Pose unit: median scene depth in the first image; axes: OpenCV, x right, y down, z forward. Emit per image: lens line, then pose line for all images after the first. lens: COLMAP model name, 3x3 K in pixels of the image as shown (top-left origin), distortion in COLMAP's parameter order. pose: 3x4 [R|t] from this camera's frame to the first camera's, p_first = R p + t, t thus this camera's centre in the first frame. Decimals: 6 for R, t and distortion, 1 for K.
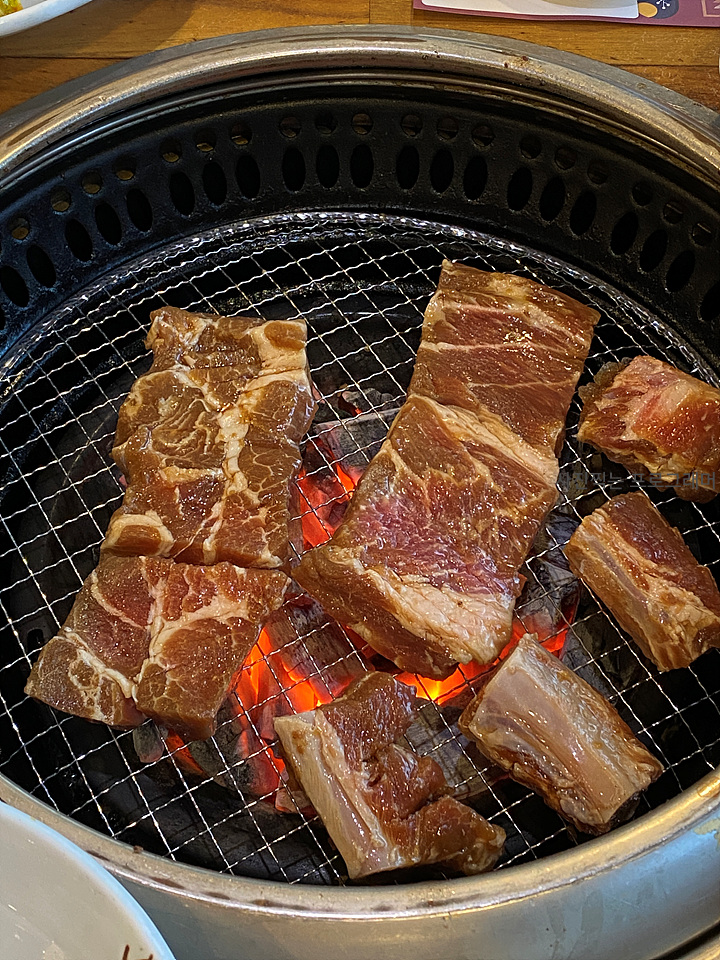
lens RADIAL K [[1425.9, 0, 353.6], [0, 1425.9, 486.0], [0, 0, 1]] dist [-0.015416, 0.000000]
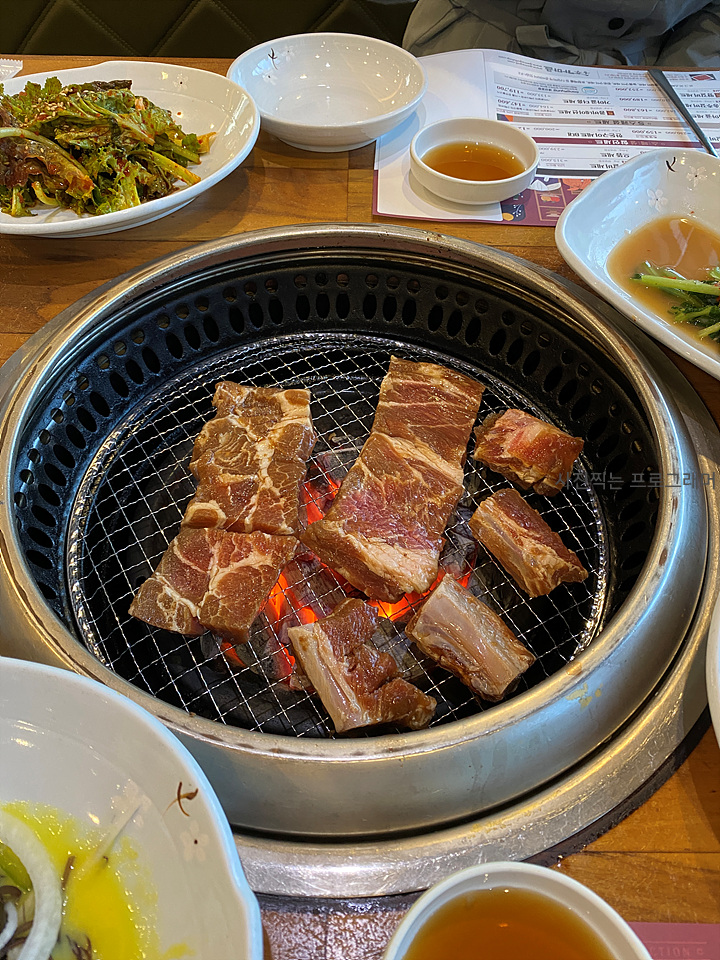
lens RADIAL K [[730.3, 0, 358.9], [0, 730.3, 476.6], [0, 0, 1]] dist [-0.014696, -0.004674]
pose [[0.999653, -0.003590, 0.026106, 0.001672], [0.005262, 0.997920, -0.064246, 0.044708], [-0.025821, 0.064361, 0.997593, 0.173685]]
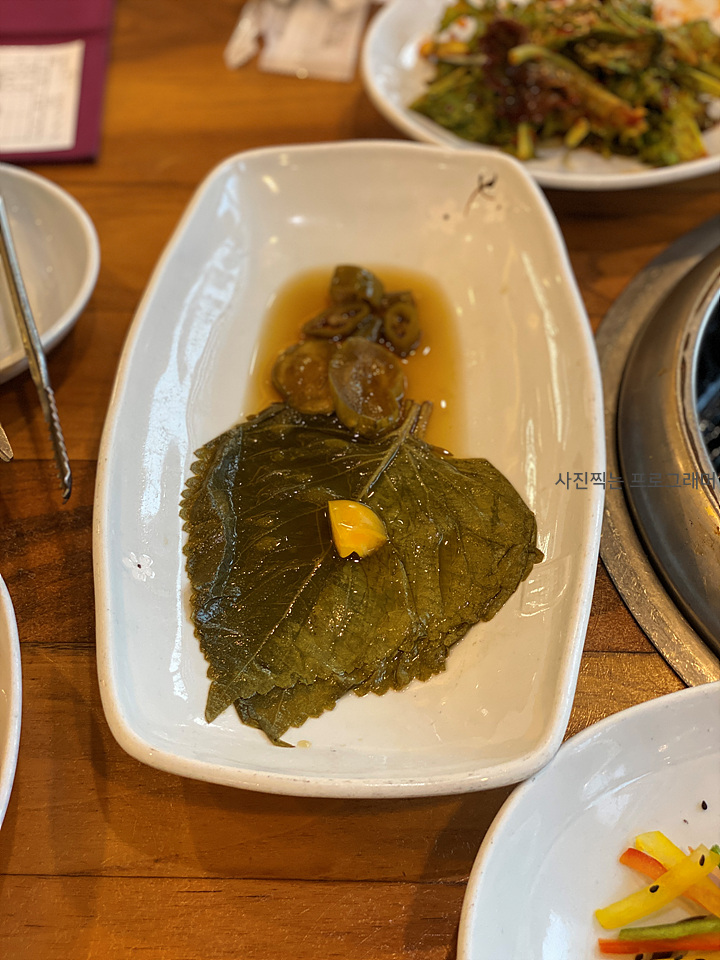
lens RADIAL K [[1425.9, 0, 359.7], [0, 1425.9, 482.1], [0, 0, 1]] dist [-0.015416, 0.000000]
pose [[0.999836, 0.000937, -0.018069, -0.599286], [-0.003310, 0.991276, -0.131758, 0.143818], [0.017788, 0.131796, 0.991117, -0.261533]]
